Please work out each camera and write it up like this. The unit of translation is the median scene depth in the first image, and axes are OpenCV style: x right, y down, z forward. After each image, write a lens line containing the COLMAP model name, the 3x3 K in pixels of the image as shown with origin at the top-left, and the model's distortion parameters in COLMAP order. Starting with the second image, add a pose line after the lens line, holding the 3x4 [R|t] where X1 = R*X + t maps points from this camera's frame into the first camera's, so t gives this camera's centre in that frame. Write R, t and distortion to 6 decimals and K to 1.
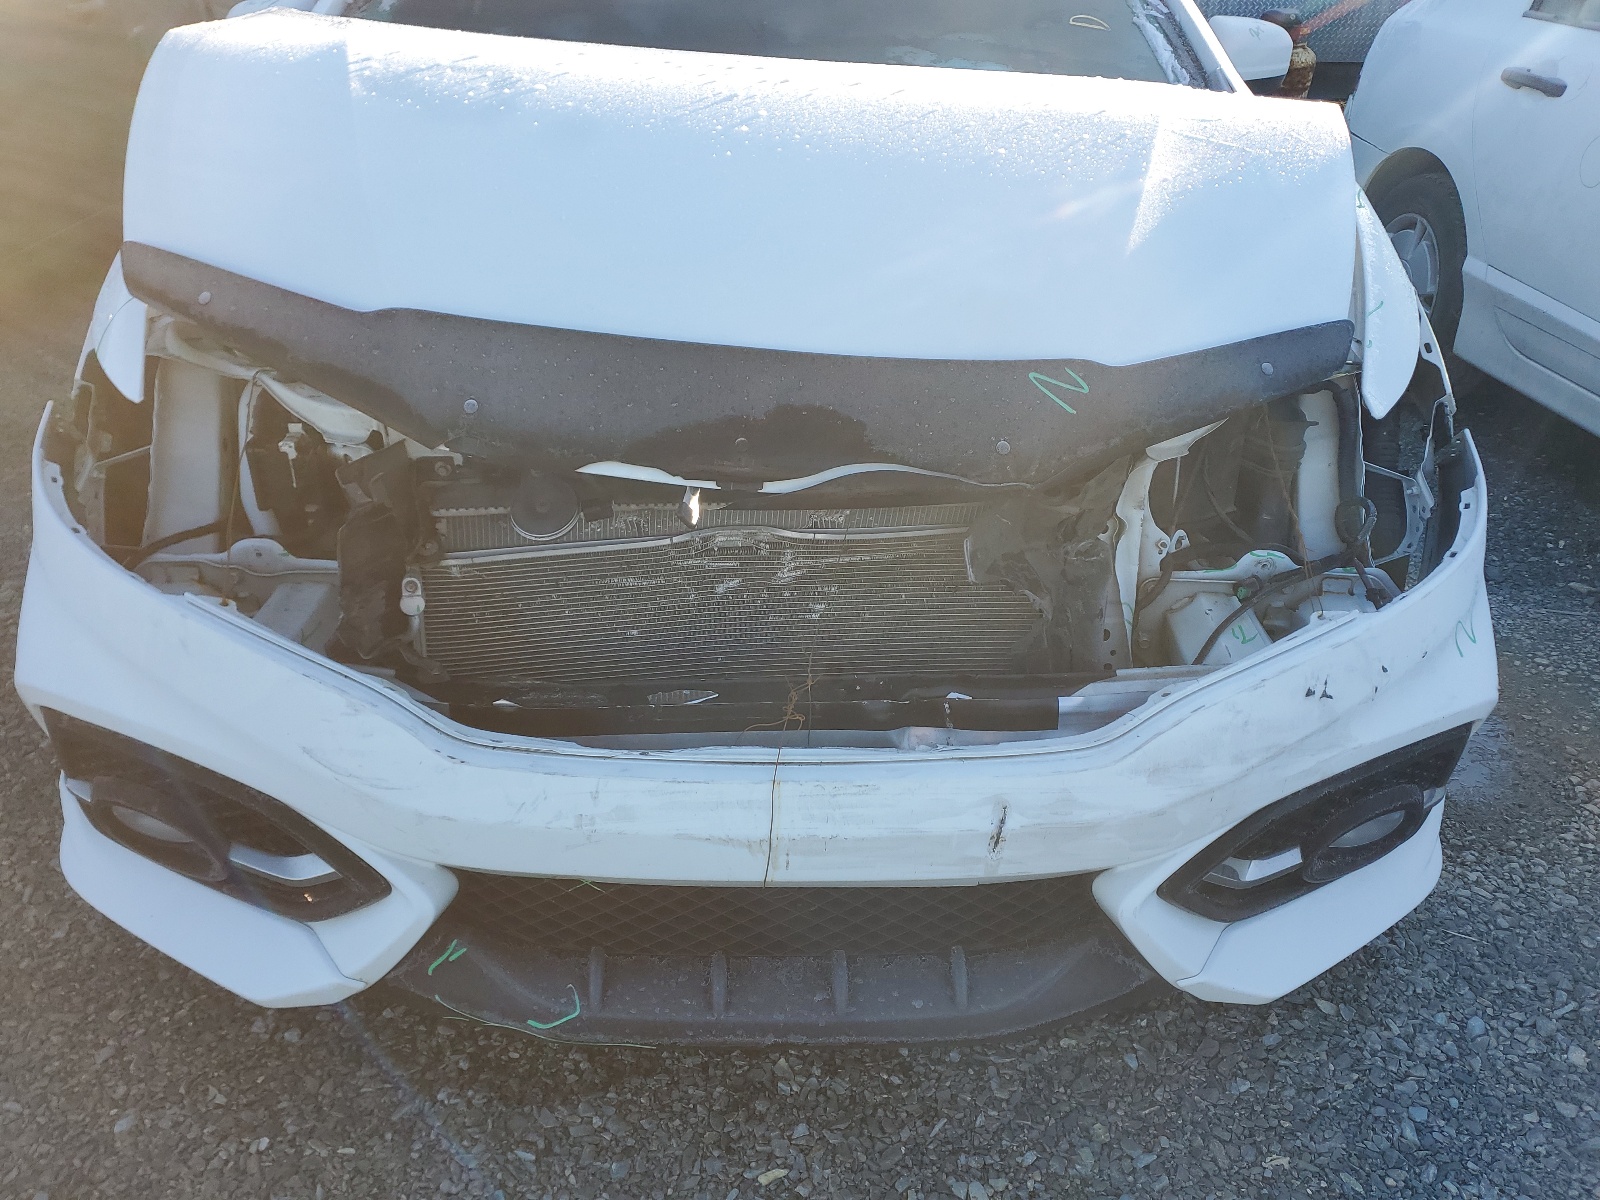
lens RADIAL K [[1244.9, 0, 800.0], [0, 1244.9, 600.0], [0, 0, 1]] dist [-0.009173, -0.006006]
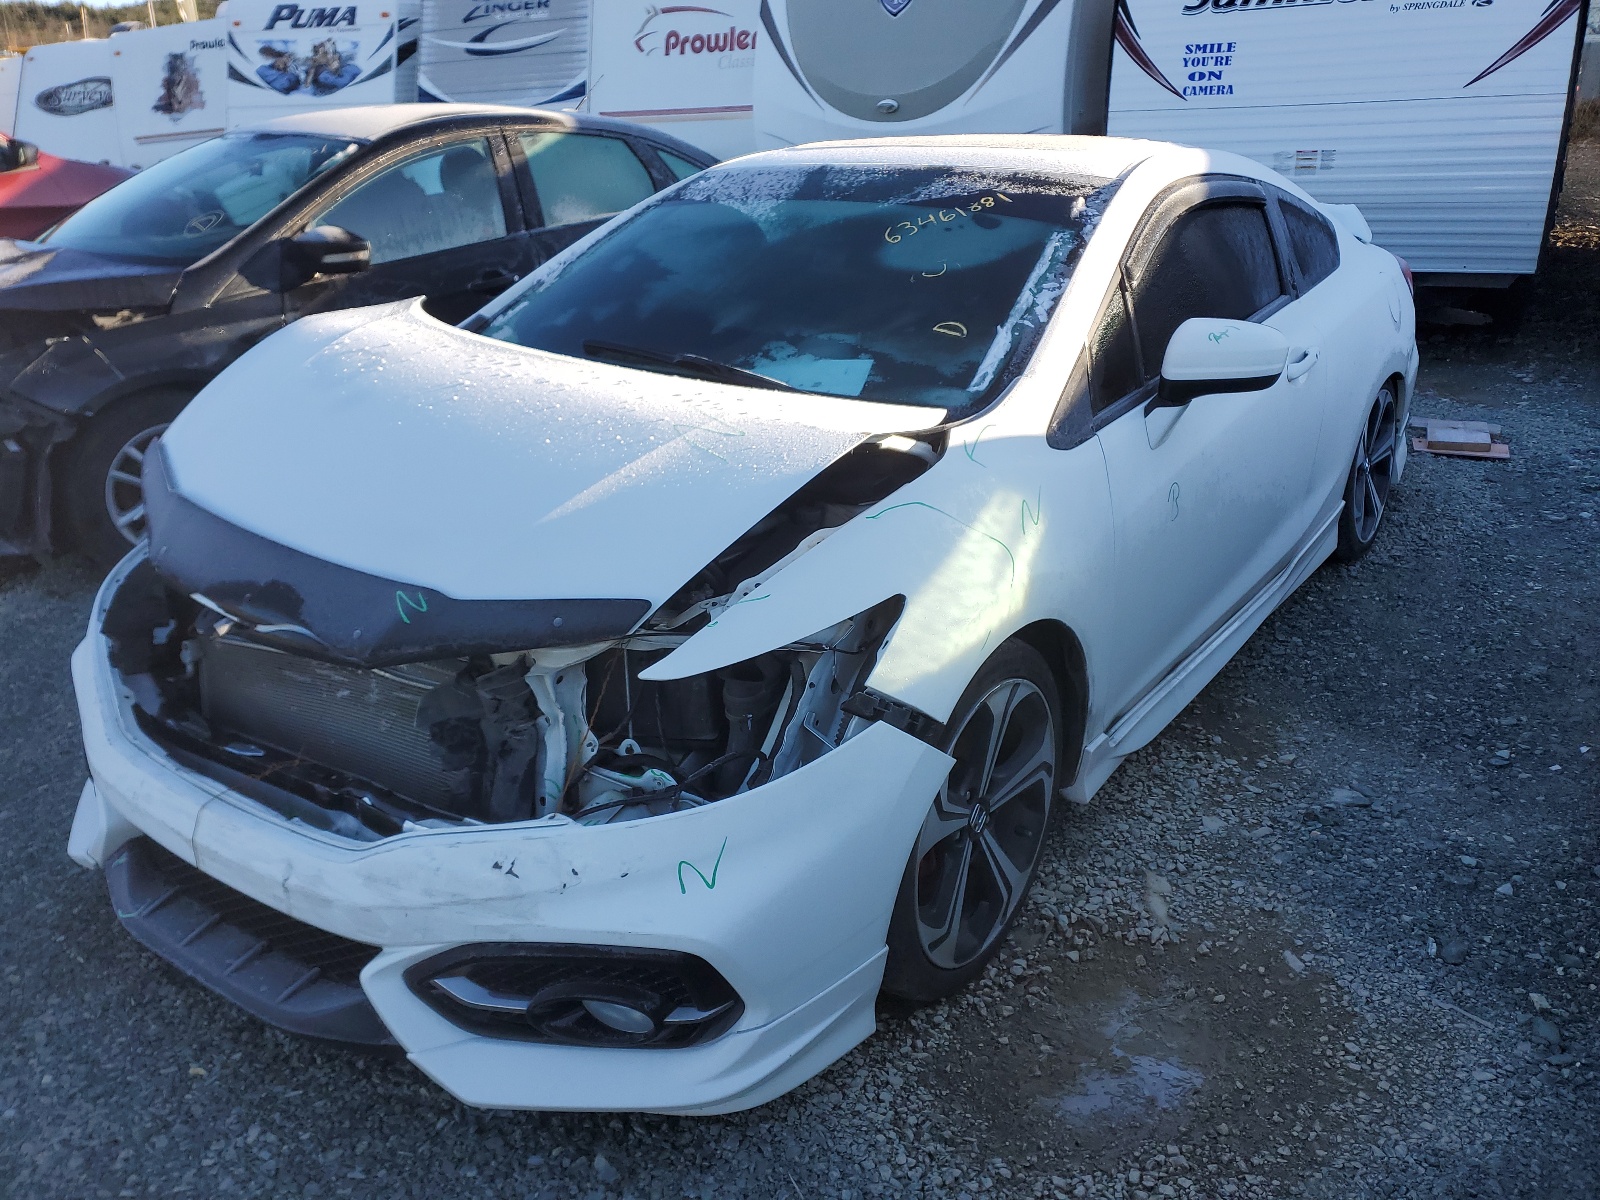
lens RADIAL K [[1244.9, 0, 800.0], [0, 1244.9, 600.0], [0, 0, 1]] dist [-0.009173, -0.006006]
pose [[0.821358, 0.192304, -0.537019, 1.331407], [-0.249511, 0.967736, -0.035080, -0.232622], [0.512947, 0.162806, 0.842840, 0.007503]]
